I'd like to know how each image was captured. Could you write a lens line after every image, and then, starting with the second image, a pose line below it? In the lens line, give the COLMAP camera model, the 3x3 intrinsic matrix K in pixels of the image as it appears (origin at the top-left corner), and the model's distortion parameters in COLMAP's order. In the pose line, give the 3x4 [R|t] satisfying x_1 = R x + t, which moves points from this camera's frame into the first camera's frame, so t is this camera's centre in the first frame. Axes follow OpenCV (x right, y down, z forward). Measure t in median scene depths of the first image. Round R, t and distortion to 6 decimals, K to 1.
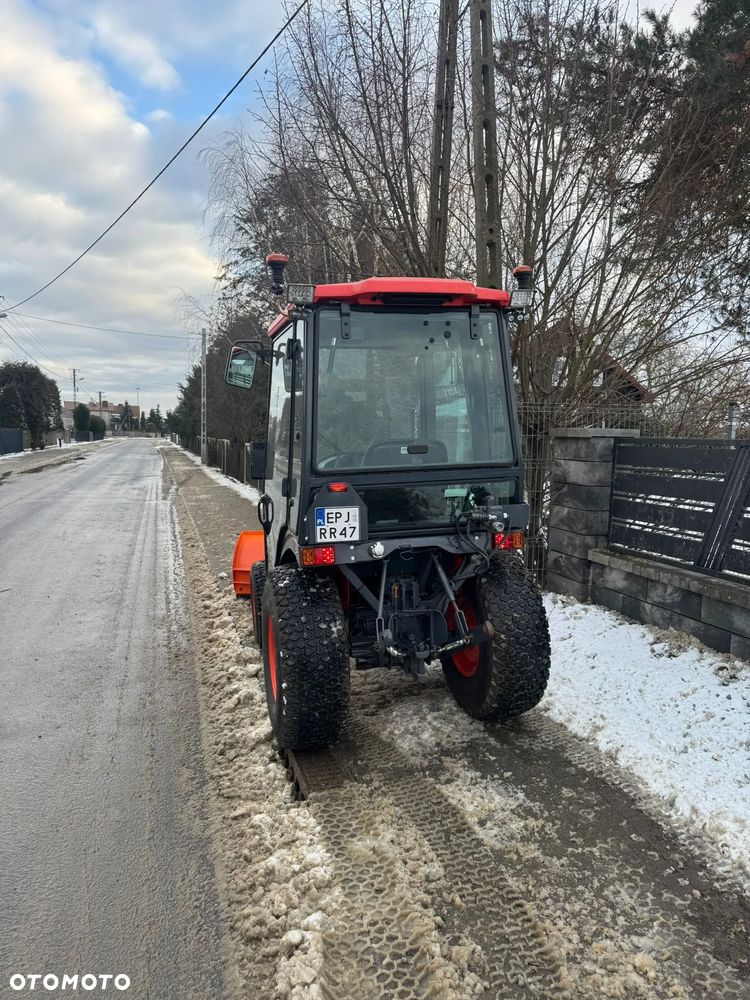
lens RADIAL K [[697.9, 0, 361.6], [0, 697.9, 497.0], [0, 0, 1]] dist [0.022440, -0.006803]
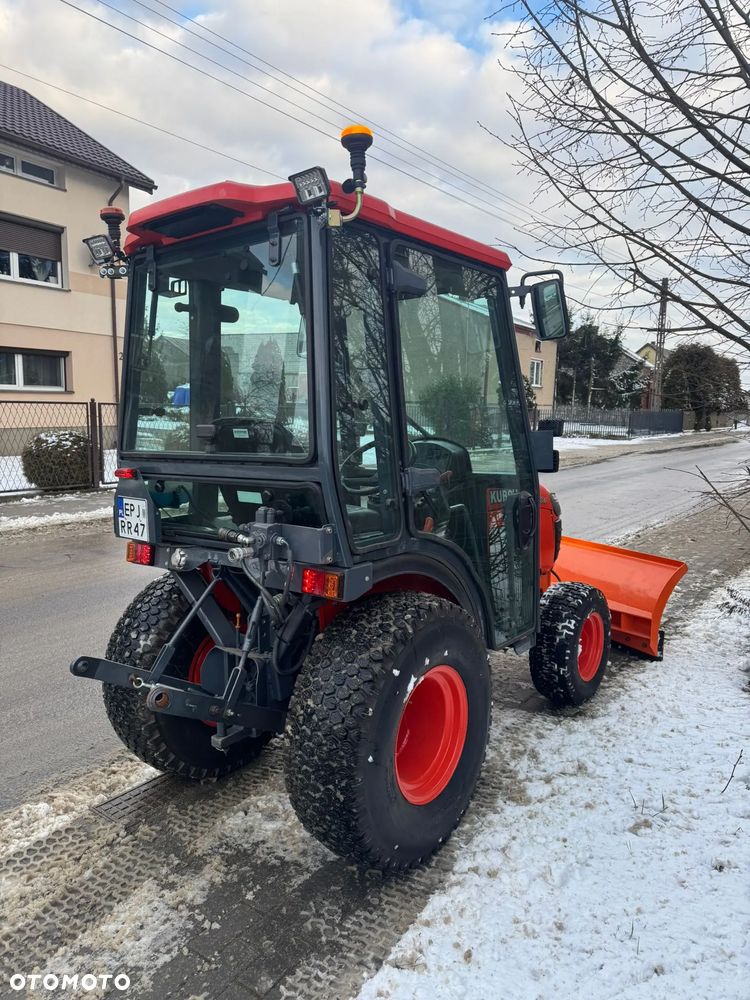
lens RADIAL K [[697.9, 0, 361.6], [0, 697.9, 497.0], [0, 0, 1]] dist [0.022440, -0.006803]
pose [[0.591655, 0.104909, -0.799336, 0.797207], [-0.083784, 0.994130, 0.068459, -0.067117], [0.801826, 0.026467, 0.596972, 0.717572]]
